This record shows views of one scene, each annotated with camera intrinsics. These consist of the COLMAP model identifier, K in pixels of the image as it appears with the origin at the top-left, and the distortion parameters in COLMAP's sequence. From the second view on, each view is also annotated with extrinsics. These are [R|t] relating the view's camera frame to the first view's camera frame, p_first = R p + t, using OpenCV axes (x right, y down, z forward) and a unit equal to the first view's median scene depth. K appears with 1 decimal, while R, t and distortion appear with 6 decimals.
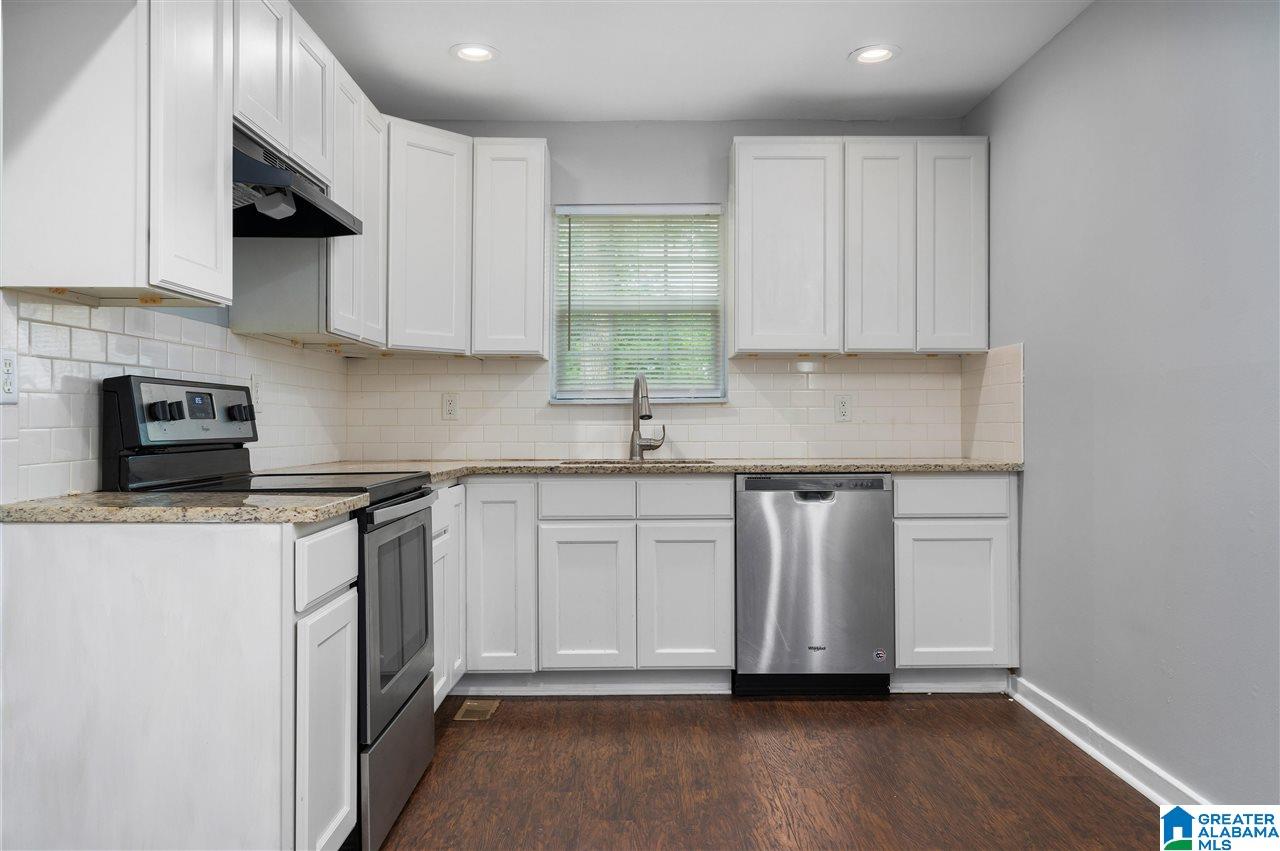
lens RADIAL K [[997.2, 0, 637.5], [0, 997.2, 418.2], [0, 0, 1]] dist [0.003230, 0.000395]
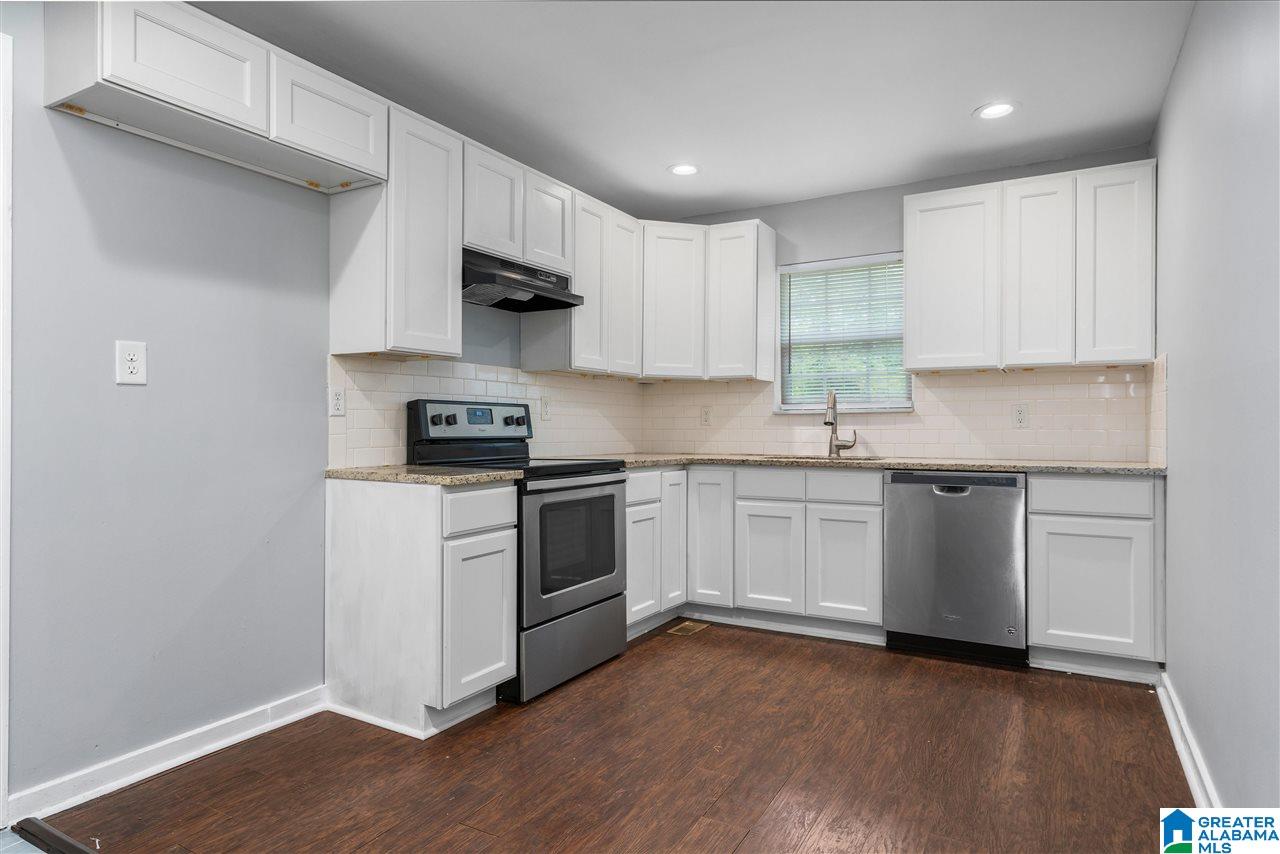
lens RADIAL K [[752.6, 0, 632.3], [0, 752.6, 421.5], [0, 0, 1]] dist [-0.005688, 0.006092]
pose [[0.855699, -0.000461, -0.517473, 0.317041], [-0.001702, 0.999992, -0.003706, 0.000338], [0.517471, 0.004052, 0.855691, 0.034484]]
